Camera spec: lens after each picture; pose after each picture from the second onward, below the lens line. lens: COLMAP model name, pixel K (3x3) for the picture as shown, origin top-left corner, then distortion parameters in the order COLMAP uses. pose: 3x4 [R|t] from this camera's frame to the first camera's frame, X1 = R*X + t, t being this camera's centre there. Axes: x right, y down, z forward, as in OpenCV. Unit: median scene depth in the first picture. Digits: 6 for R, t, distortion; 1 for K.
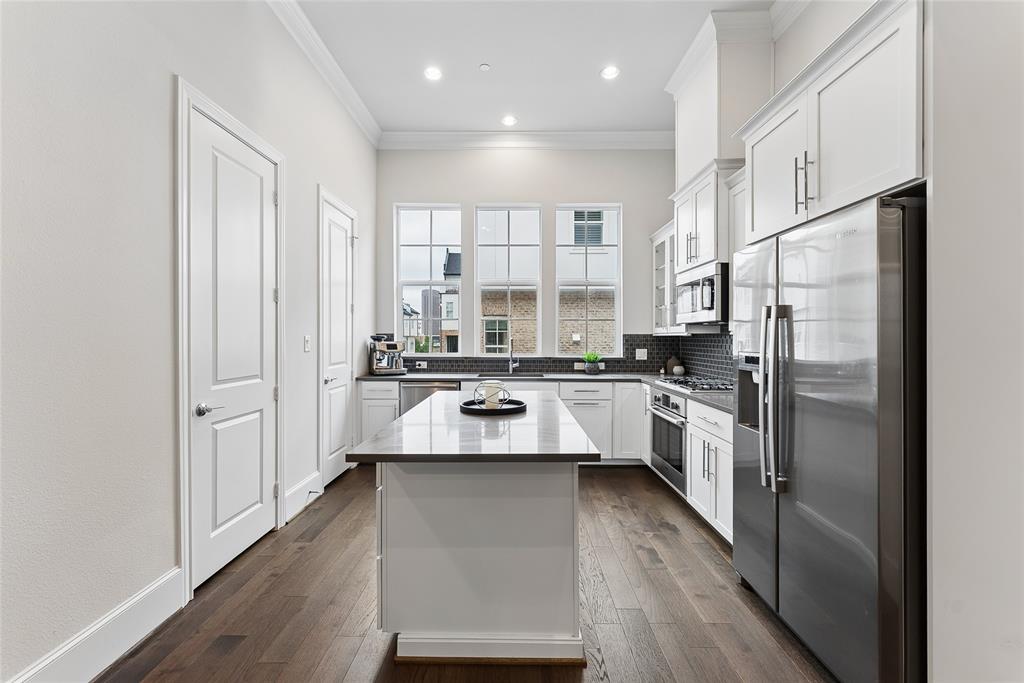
lens RADIAL K [[416.1, 0, 513.1], [0, 416.1, 337.7], [0, 0, 1]] dist [0.000767, -0.000185]
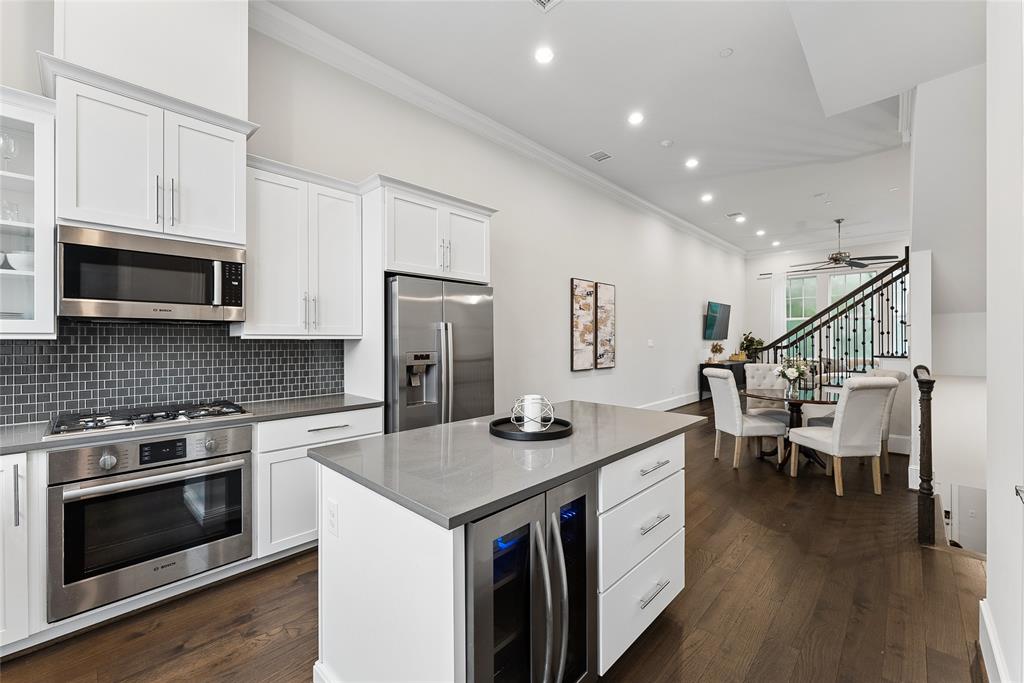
lens RADIAL K [[411.4, 0, 514.0], [0, 411.4, 339.4], [0, 0, 1]] dist [0.000320, -0.000486]
pose [[-0.724686, 0.004243, 0.689066, -0.297859], [0.003130, 0.999991, -0.002866, -0.001404], [-0.689072, 0.000080, -0.724693, 0.833603]]
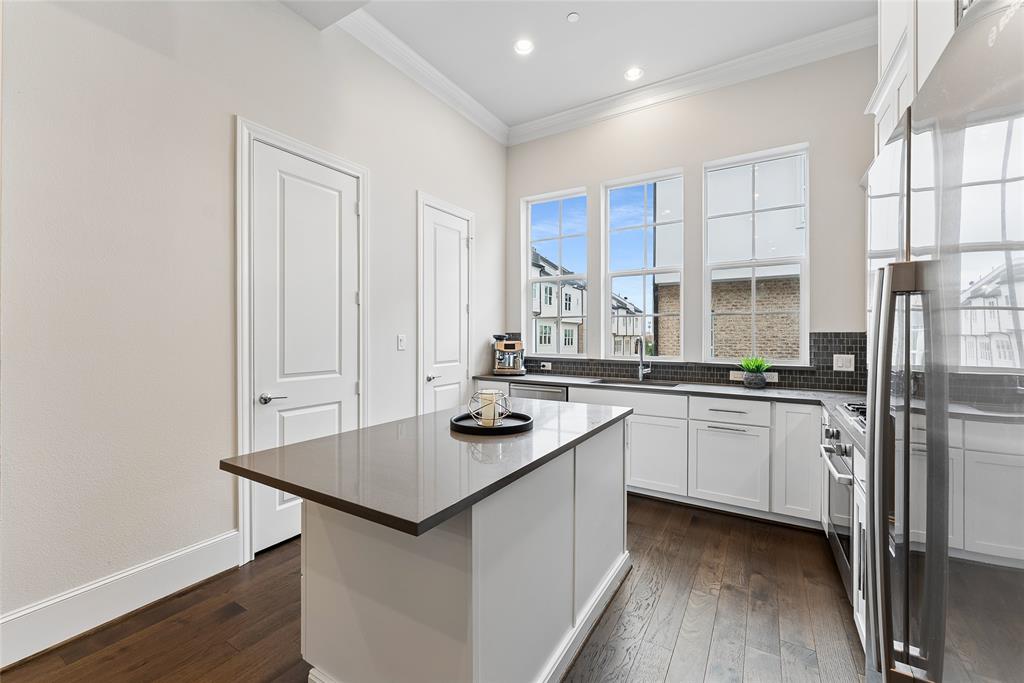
lens RADIAL K [[414.0, 0, 512.5], [0, 414.0, 337.2], [0, 0, 1]] dist [0.000978, -0.000388]
pose [[0.856889, 0.002002, -0.515497, 0.208245], [-0.001749, 0.999998, 0.000976, -0.000480], [0.515498, 0.000066, 0.856891, 0.172756]]
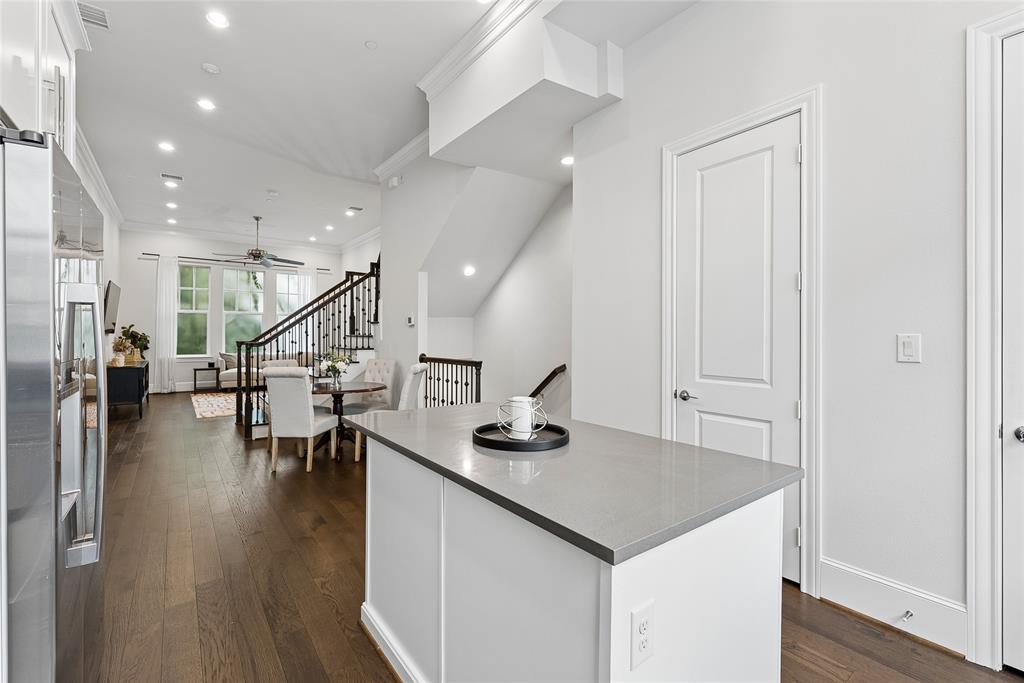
lens RADIAL K [[446.2, 0, 513.5], [0, 446.2, 335.0], [0, 0, 1]] dist [-0.001156, -0.000011]
pose [[-0.794015, -0.002892, -0.607892, 0.214220], [-0.002745, 0.999996, -0.001172, -0.000380], [0.607893, 0.000738, -0.794019, 0.824676]]
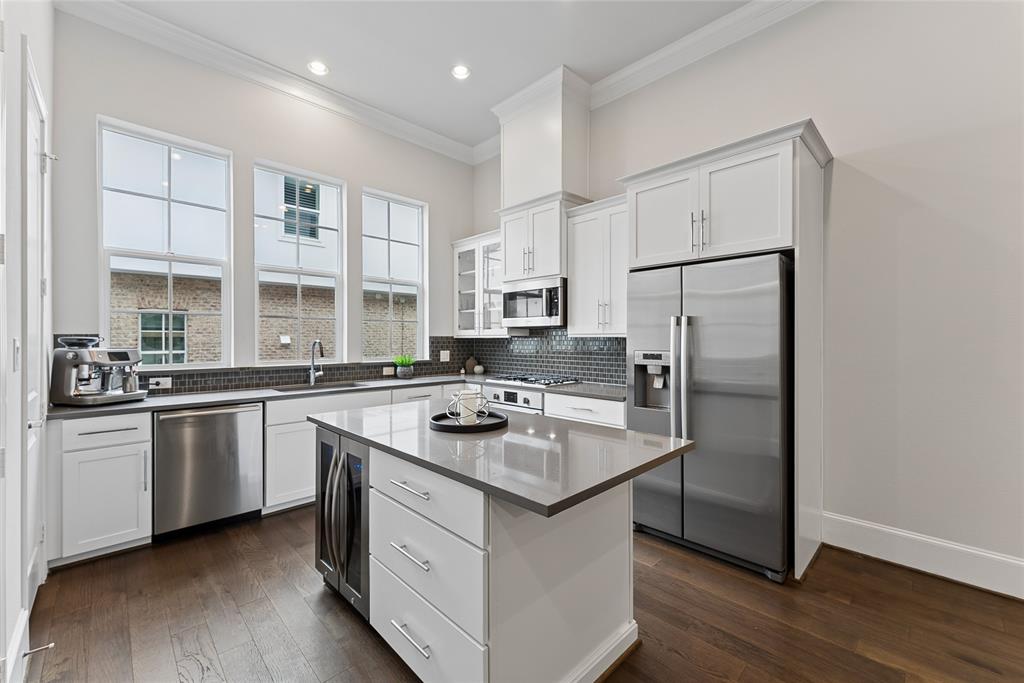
lens RADIAL K [[411.4, 0, 514.0], [0, 411.4, 339.4], [0, 0, 1]] dist [0.000320, -0.000486]
pose [[0.707607, -0.002395, 0.706602, -0.301562], [0.002292, 0.999997, 0.001094, -0.001450], [-0.706602, 0.000845, 0.707610, 0.176621]]
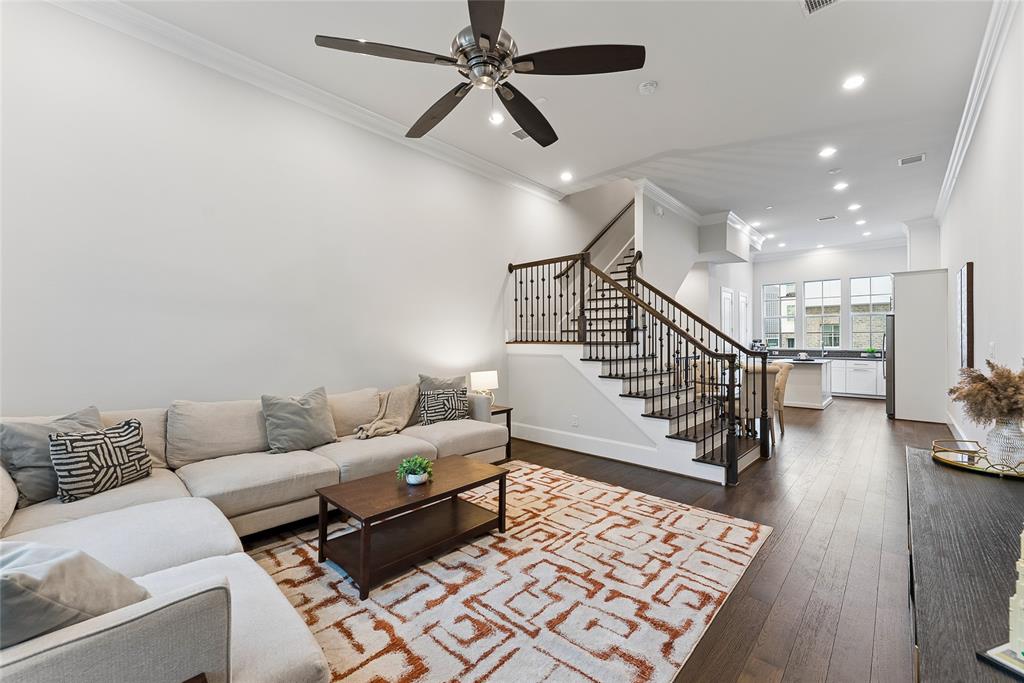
lens RADIAL K [[414.0, 0, 512.5], [0, 414.0, 337.2], [0, 0, 1]] dist [0.000978, -0.000388]
pose [[0.736026, -0.004693, -0.676937, 0.283696], [0.000942, 0.999982, -0.005908, -0.009914], [0.676953, 0.003711, 0.736017, -1.815195]]
